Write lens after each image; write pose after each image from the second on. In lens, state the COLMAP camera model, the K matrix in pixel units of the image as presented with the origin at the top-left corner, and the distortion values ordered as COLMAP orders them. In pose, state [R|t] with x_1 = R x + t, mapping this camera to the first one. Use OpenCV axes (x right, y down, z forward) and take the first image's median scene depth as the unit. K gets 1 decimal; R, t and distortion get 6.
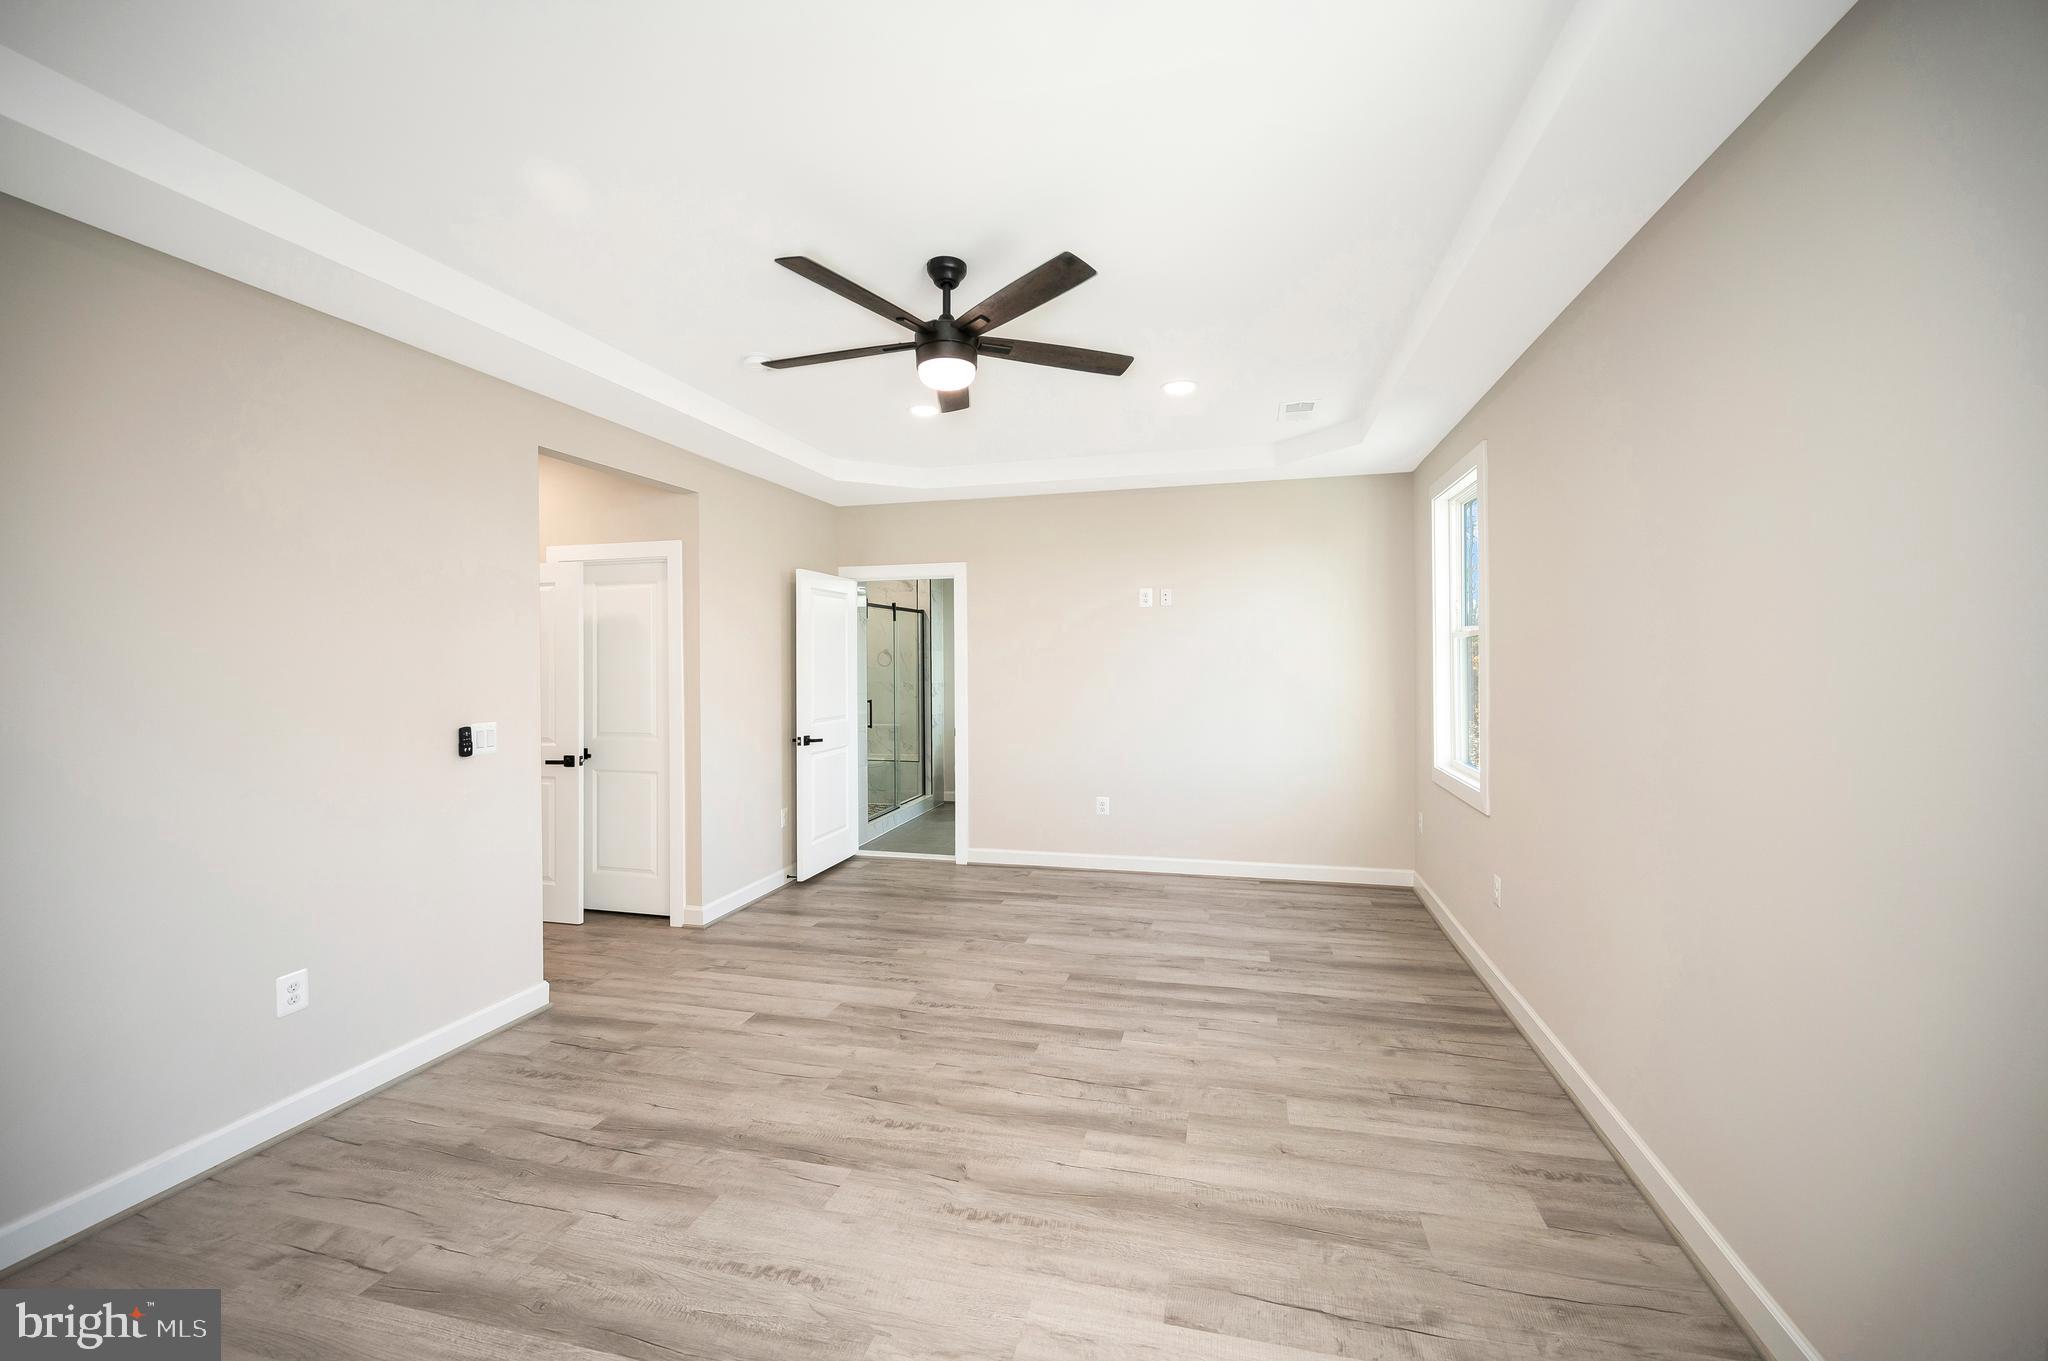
lens RADIAL K [[840.4, 0, 1015.1], [0, 840.4, 656.2], [0, 0, 1]] dist [-0.001254, -0.000292]
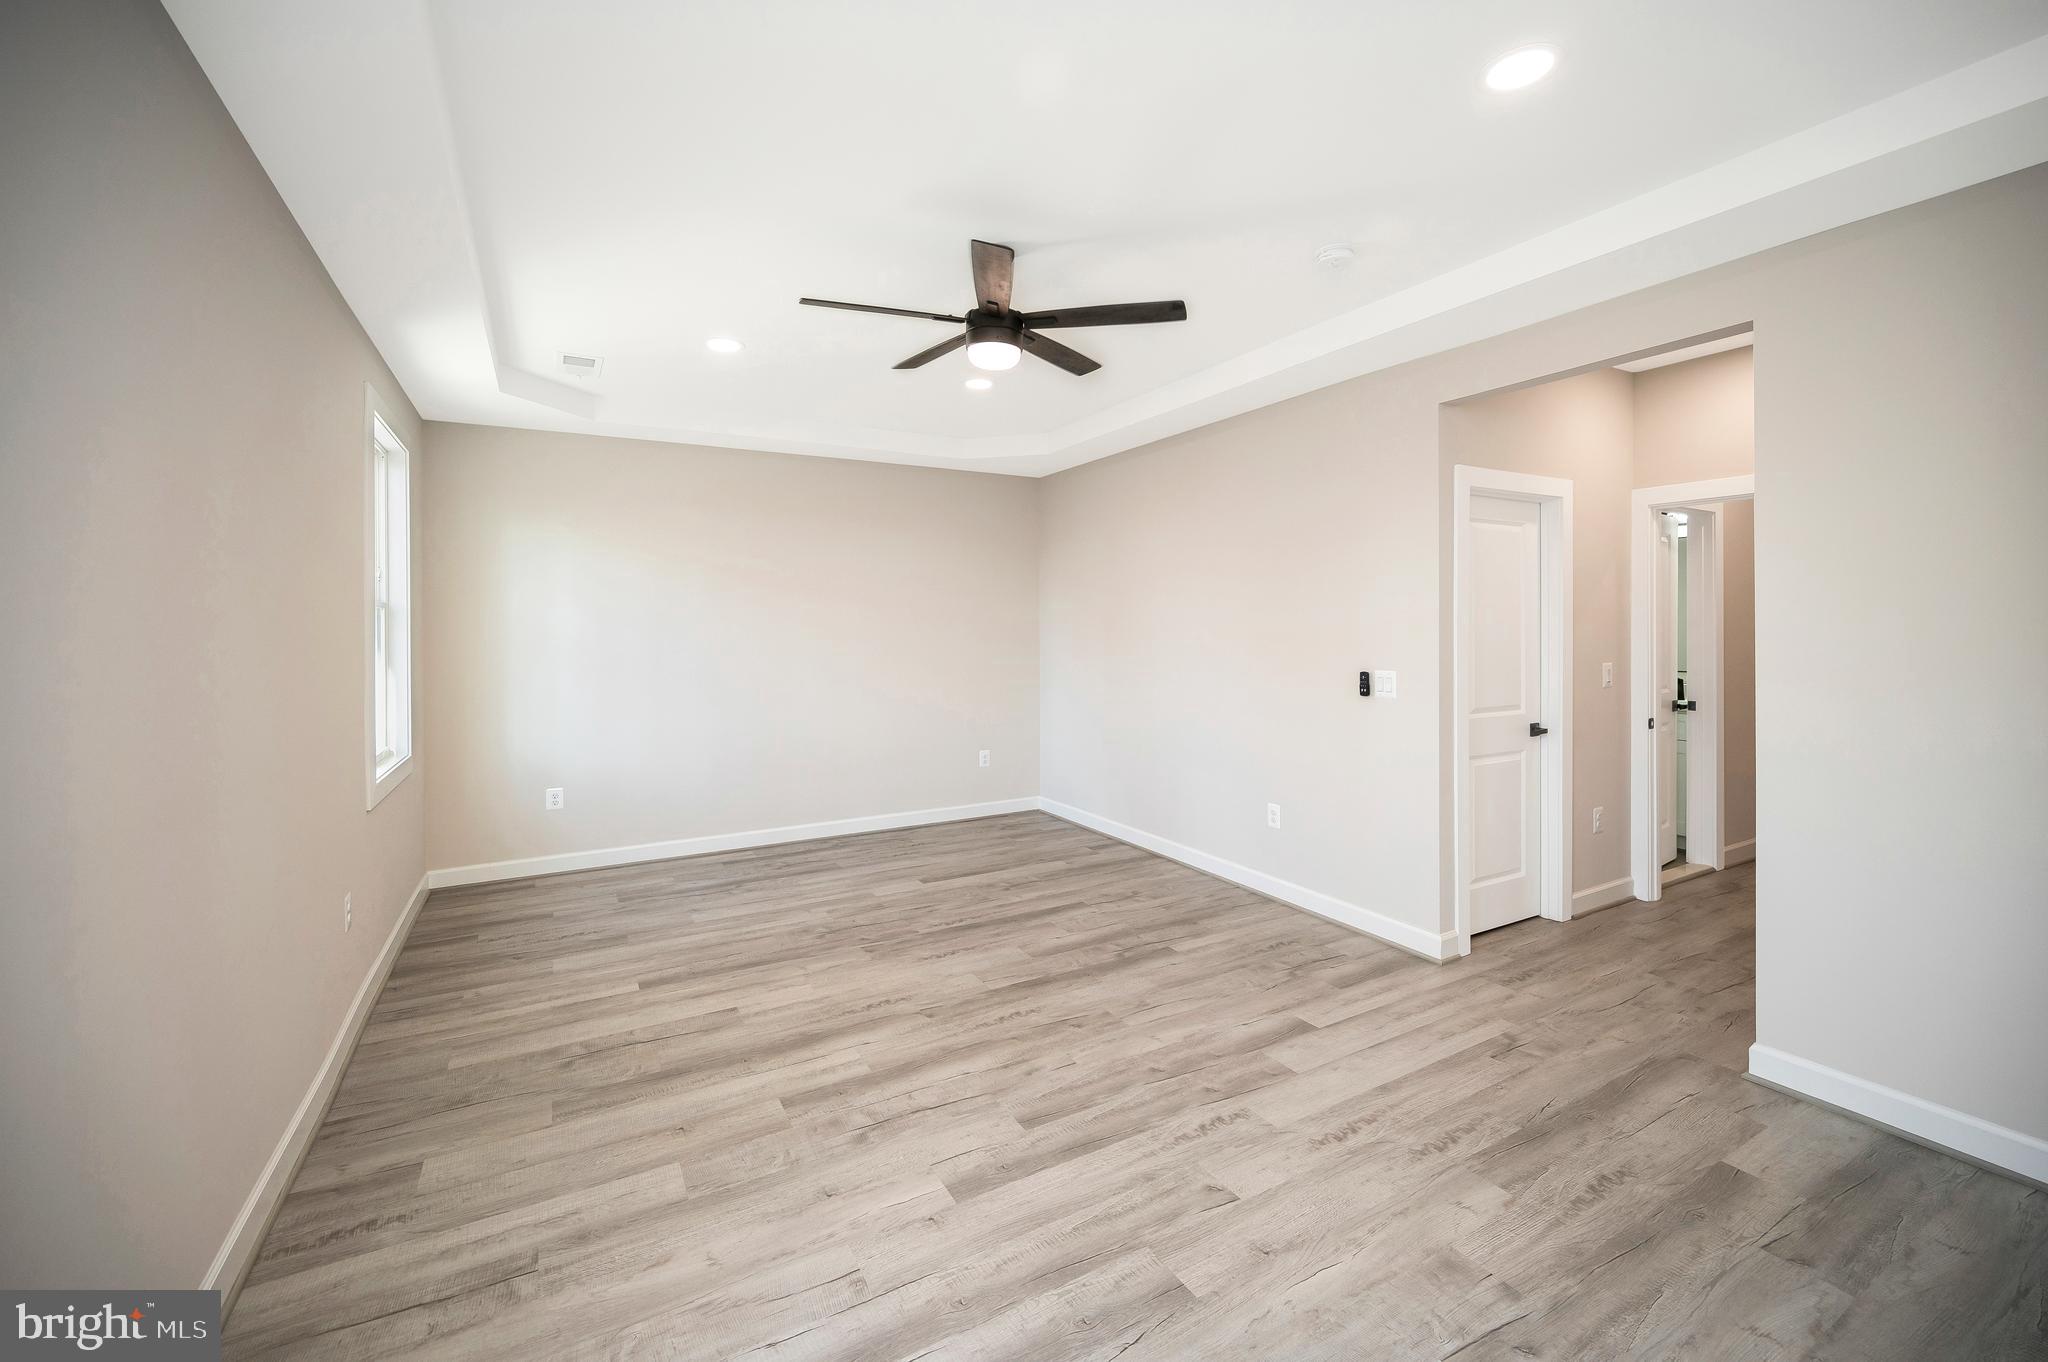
lens RADIAL K [[853.9, 0, 1037.7], [0, 853.9, 630.3], [0, 0, 1]] dist [-0.001382, -0.000487]
pose [[-0.714404, 0.017538, -0.699513, 0.643691], [0.017573, 0.999820, 0.007120, 0.006457], [0.699512, -0.007206, -0.714584, 1.822184]]
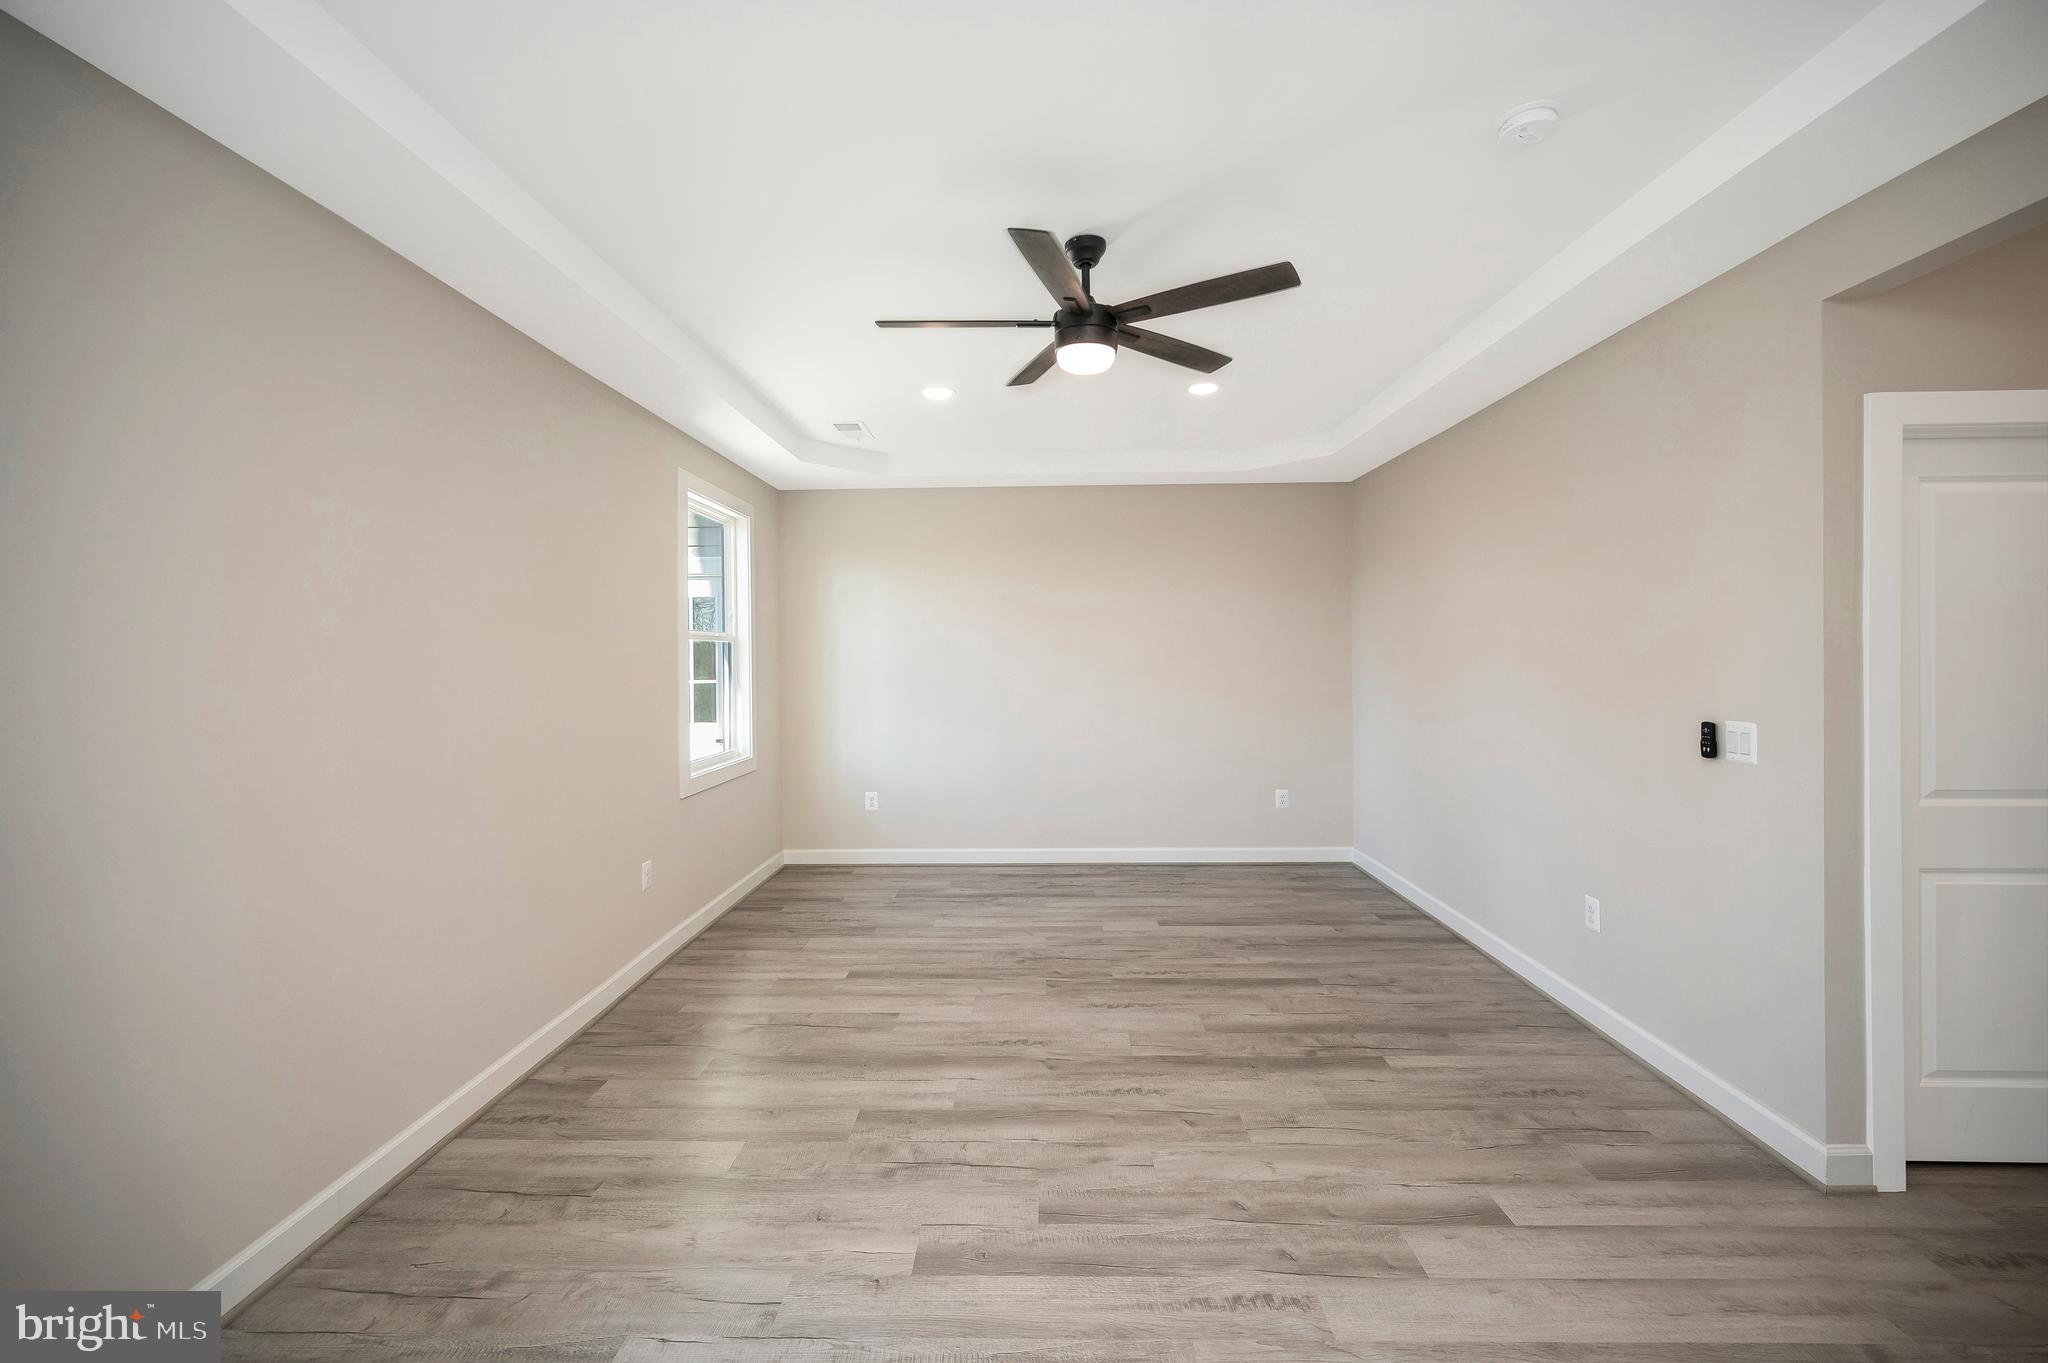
lens RADIAL K [[840.4, 0, 1015.1], [0, 840.4, 657.2], [0, 0, 1]] dist [-0.001254, -0.000292]
pose [[-0.974357, 0.019173, -0.224188, 0.221965], [0.019619, 0.999808, 0.000242, 0.006955], [0.224150, -0.004162, -0.974546, 1.933097]]
